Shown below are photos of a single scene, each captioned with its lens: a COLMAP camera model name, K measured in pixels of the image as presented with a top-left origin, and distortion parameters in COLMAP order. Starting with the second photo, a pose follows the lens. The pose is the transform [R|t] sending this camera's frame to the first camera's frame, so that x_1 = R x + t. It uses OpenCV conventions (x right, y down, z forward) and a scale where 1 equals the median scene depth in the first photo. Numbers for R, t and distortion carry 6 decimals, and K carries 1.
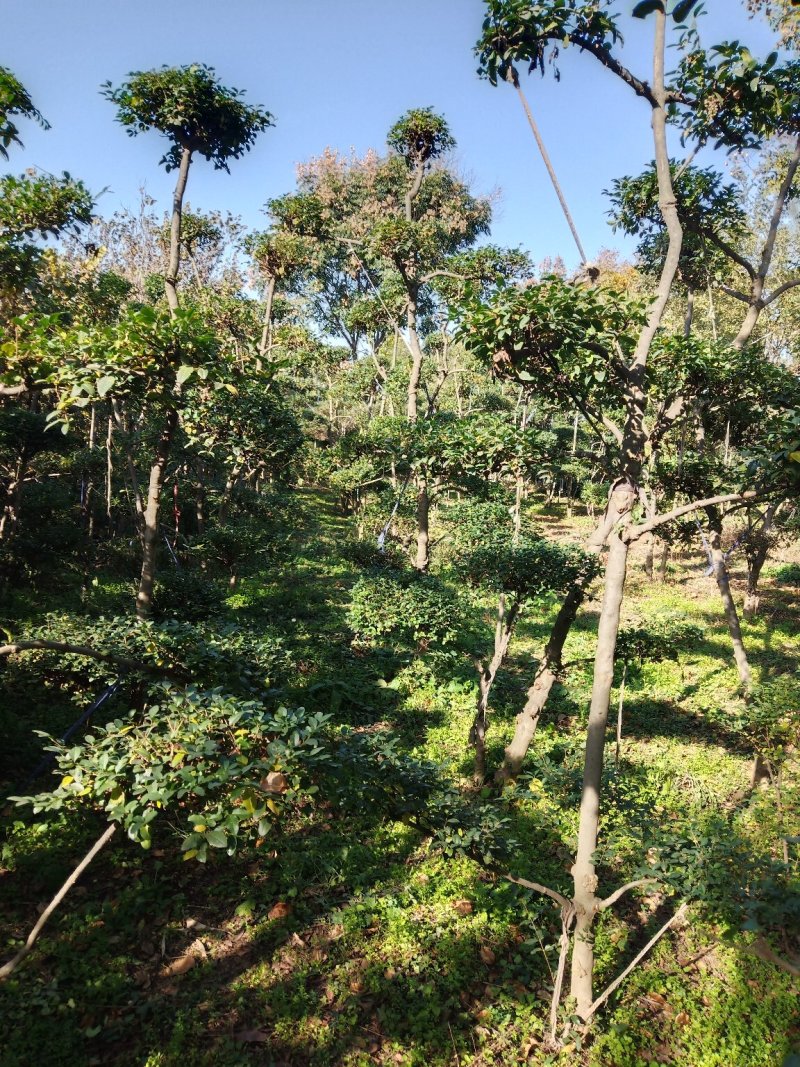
lens RADIAL K [[822.1, 0, 379.9], [0, 822.1, 533.6], [0, 0, 1]] dist [0.011899, -0.007410]
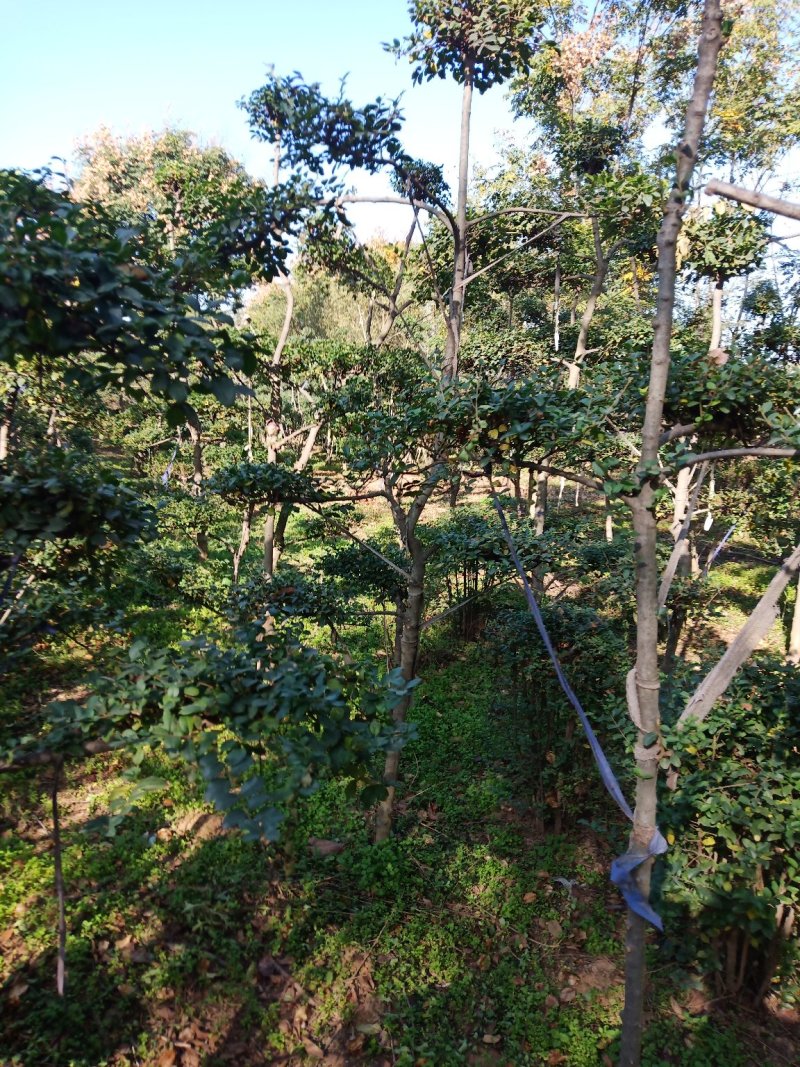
lens RADIAL K [[883.9, 0, 361.8], [0, 883.9, 519.2], [0, 0, 1]] dist [0.050558, -0.077409]
pose [[0.979231, -0.051479, 0.196105, 0.044666], [0.048953, 0.998644, 0.017710, 0.101514], [-0.196751, -0.007742, 0.980423, -0.801882]]
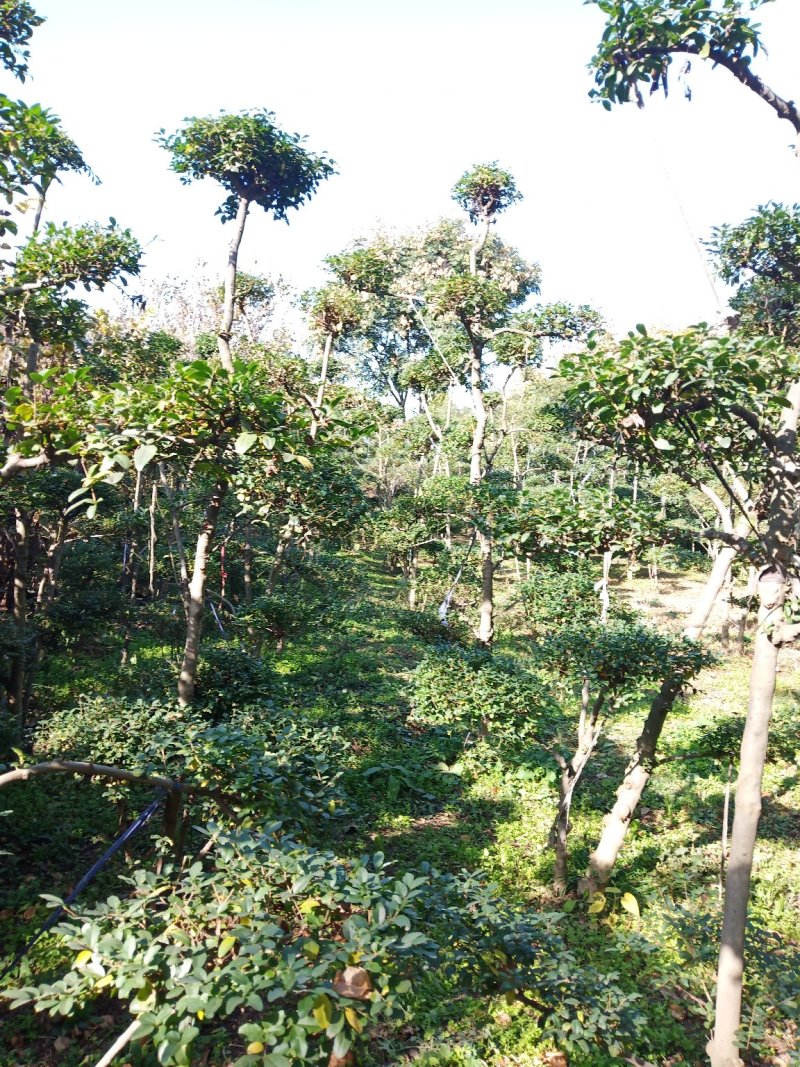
lens RADIAL K [[822.1, 0, 398.1], [0, 822.1, 526.7], [0, 0, 1]] dist [0.011899, -0.007410]
pose [[0.999484, 0.004438, -0.031809, -0.033433], [-0.006839, 0.997102, -0.075775, -0.026456], [0.031381, 0.075953, 0.996617, 0.104035]]
